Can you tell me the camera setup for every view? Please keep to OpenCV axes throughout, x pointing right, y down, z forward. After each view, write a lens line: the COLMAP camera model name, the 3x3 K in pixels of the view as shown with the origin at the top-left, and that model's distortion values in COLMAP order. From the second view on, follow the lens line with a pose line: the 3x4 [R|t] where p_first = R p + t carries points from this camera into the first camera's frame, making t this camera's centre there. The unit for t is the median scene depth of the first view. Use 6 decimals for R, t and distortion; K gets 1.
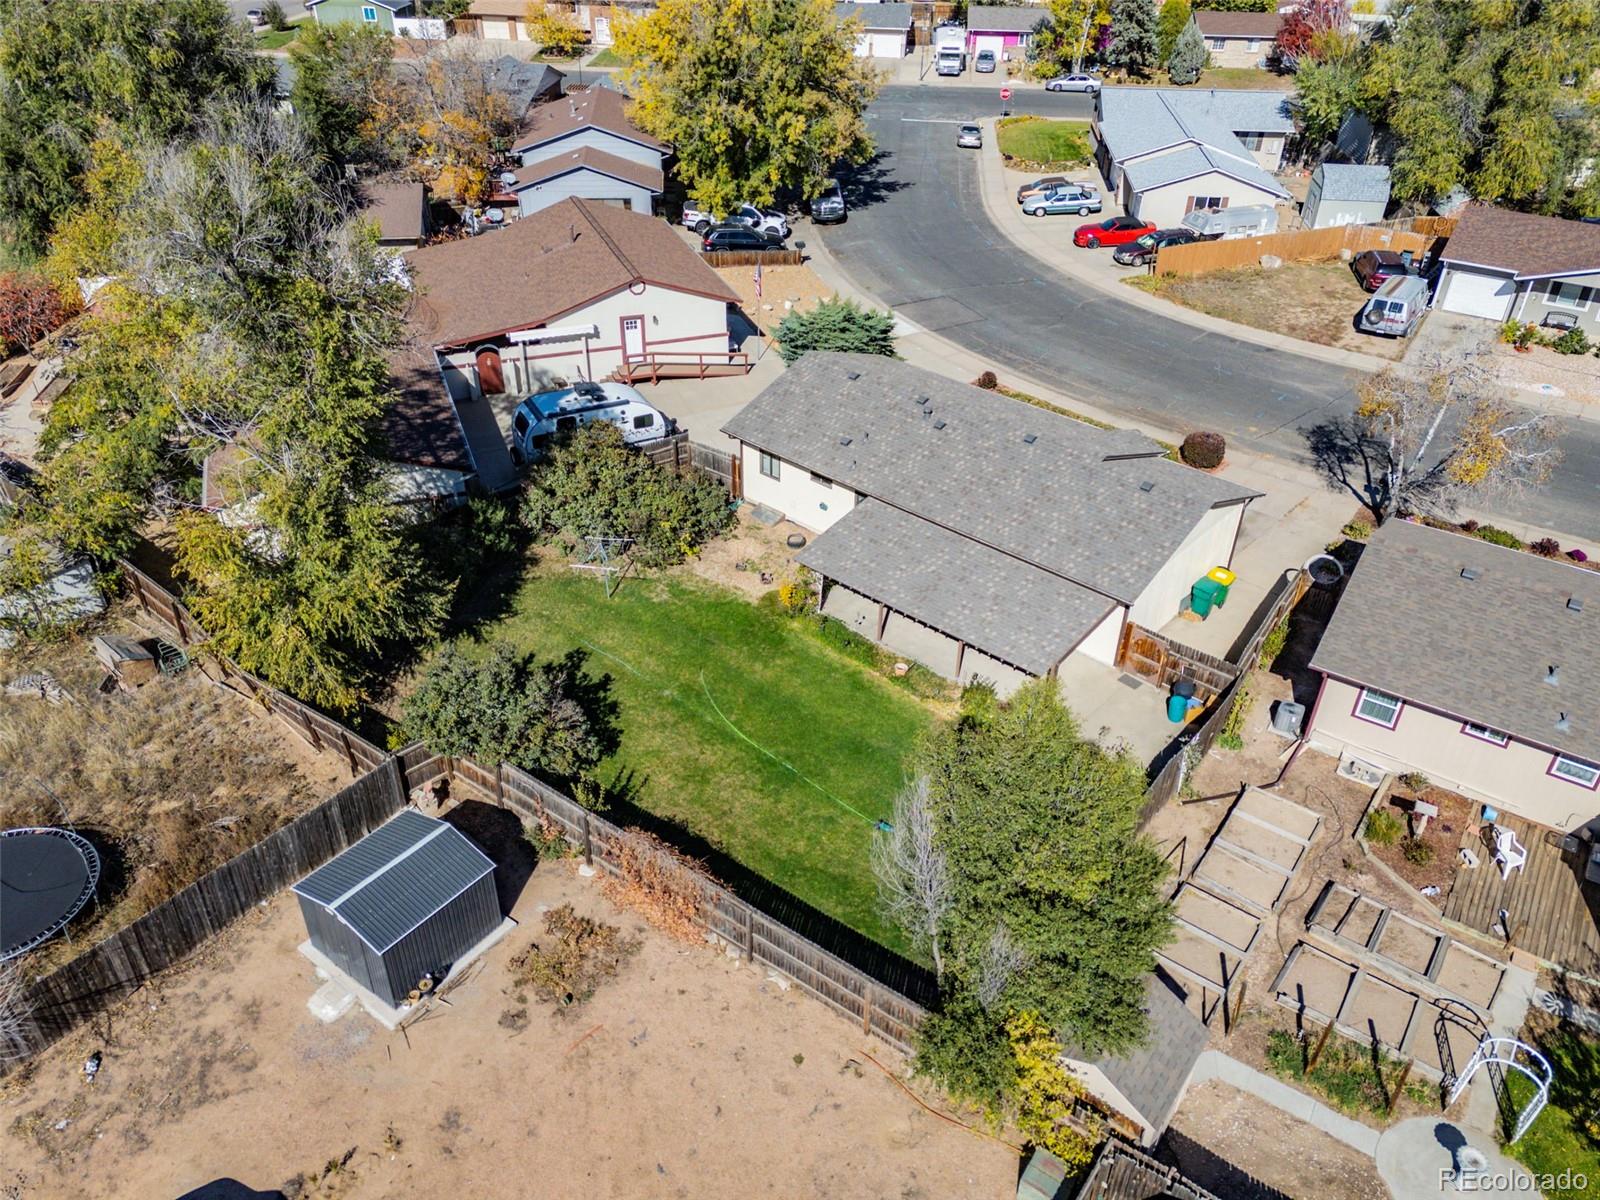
lens RADIAL K [[1126.8, 0, 799.6], [0, 1126.8, 627.6], [0, 0, 1]] dist [0.086614, -0.089767]
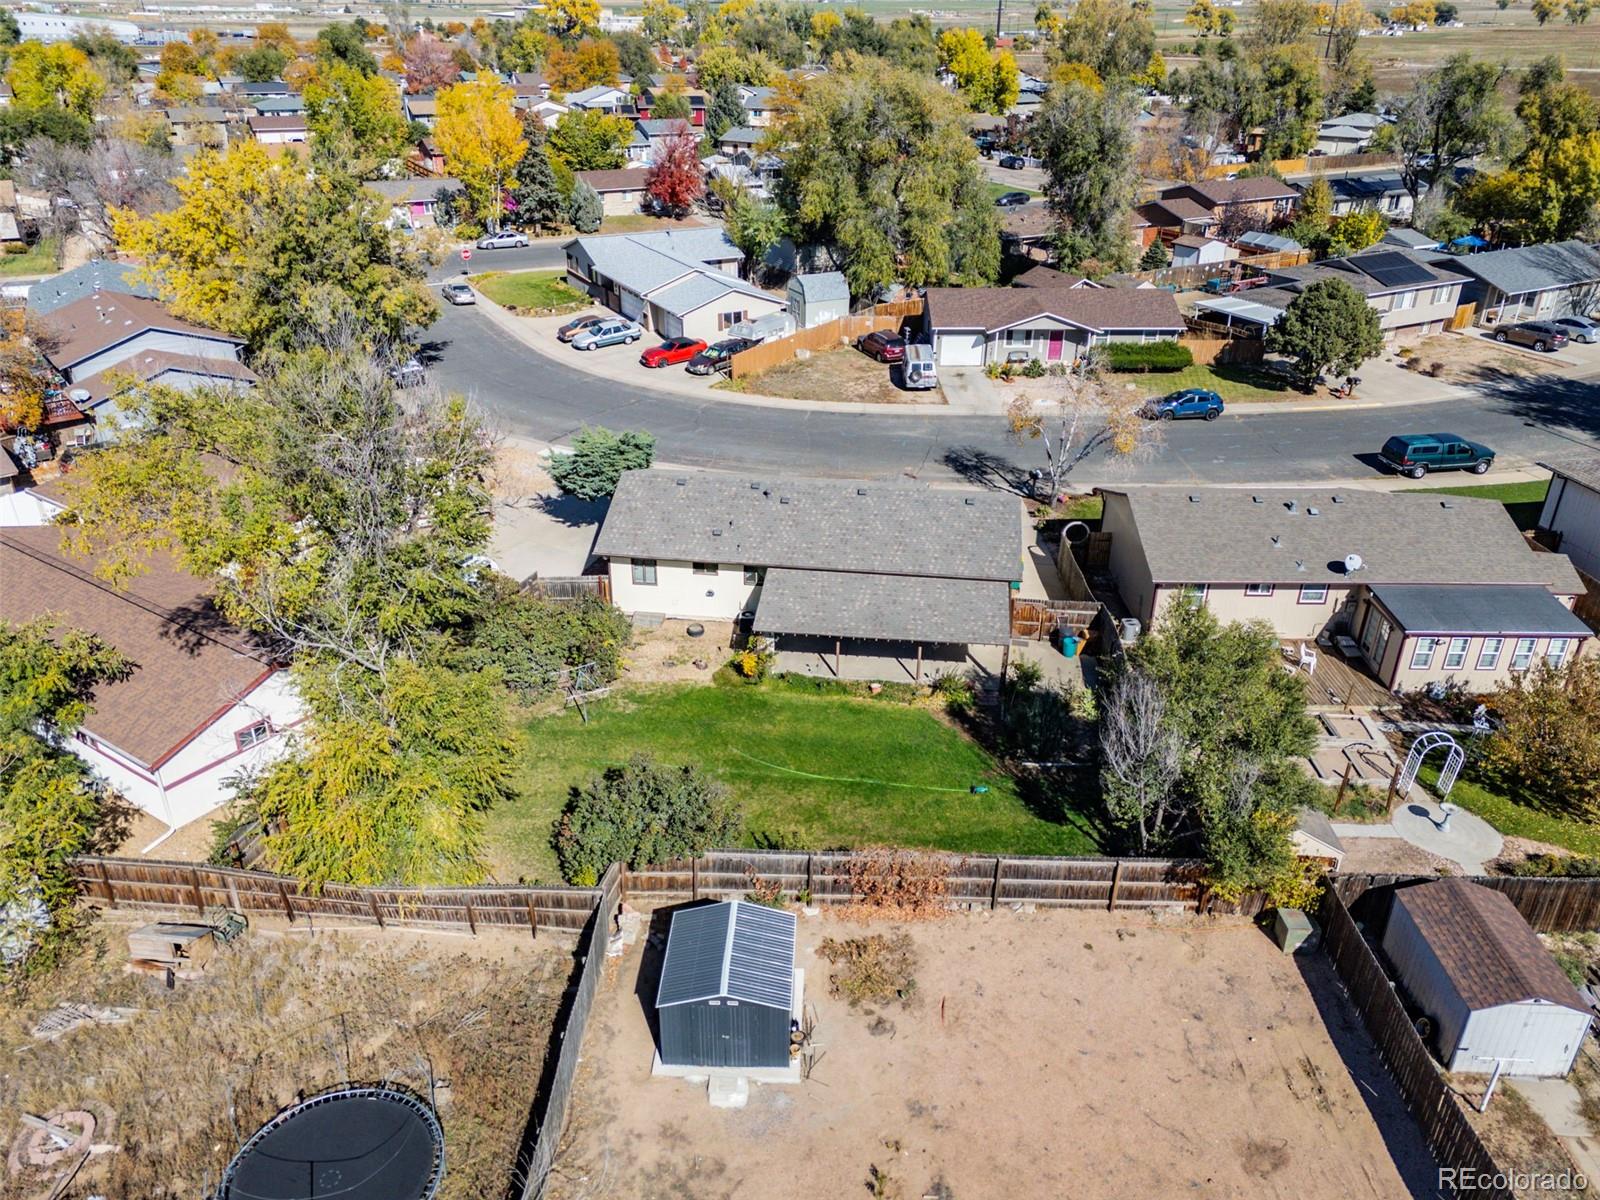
lens RADIAL K [[1126.8, 0, 799.6], [0, 1126.8, 627.6], [0, 0, 1]] dist [0.086614, -0.089767]
pose [[0.827328, -0.277012, 0.488664, -0.297518], [0.332161, 0.942810, -0.027906, -0.009368], [-0.452986, 0.185402, 0.872026, -0.007616]]
